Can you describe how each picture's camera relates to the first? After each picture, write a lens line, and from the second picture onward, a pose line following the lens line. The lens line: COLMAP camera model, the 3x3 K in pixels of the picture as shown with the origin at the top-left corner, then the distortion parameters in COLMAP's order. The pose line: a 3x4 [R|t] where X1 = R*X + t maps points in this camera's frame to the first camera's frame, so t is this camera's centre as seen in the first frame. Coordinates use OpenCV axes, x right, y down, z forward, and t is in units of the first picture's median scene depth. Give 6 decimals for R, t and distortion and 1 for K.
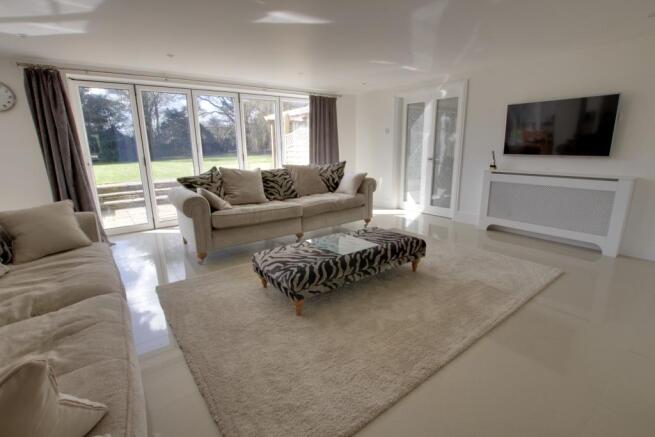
lens RADIAL K [[300.8, 0, 327.9], [0, 300.8, 220.4], [0, 0, 1]] dist [-0.031168, 0.000793]
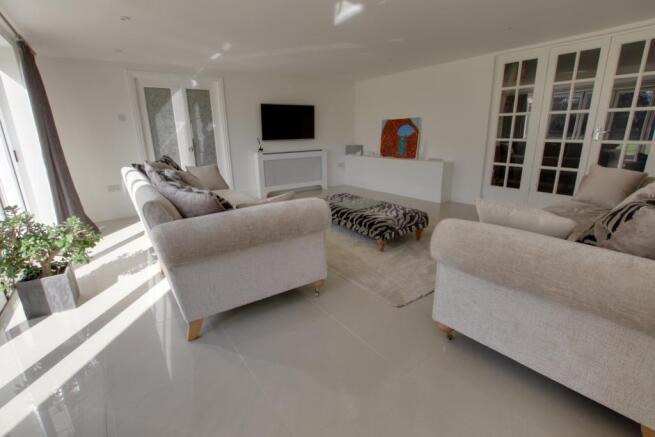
lens RADIAL K [[300.8, 0, 327.0], [0, 300.8, 218.5], [0, 0, 1]] dist [-0.031168, 0.000793]
pose [[0.020102, -0.261374, 0.965028, -0.693604], [0.255673, 0.934473, 0.247772, -0.125821], [-0.966554, 0.241751, 0.085611, 0.564648]]
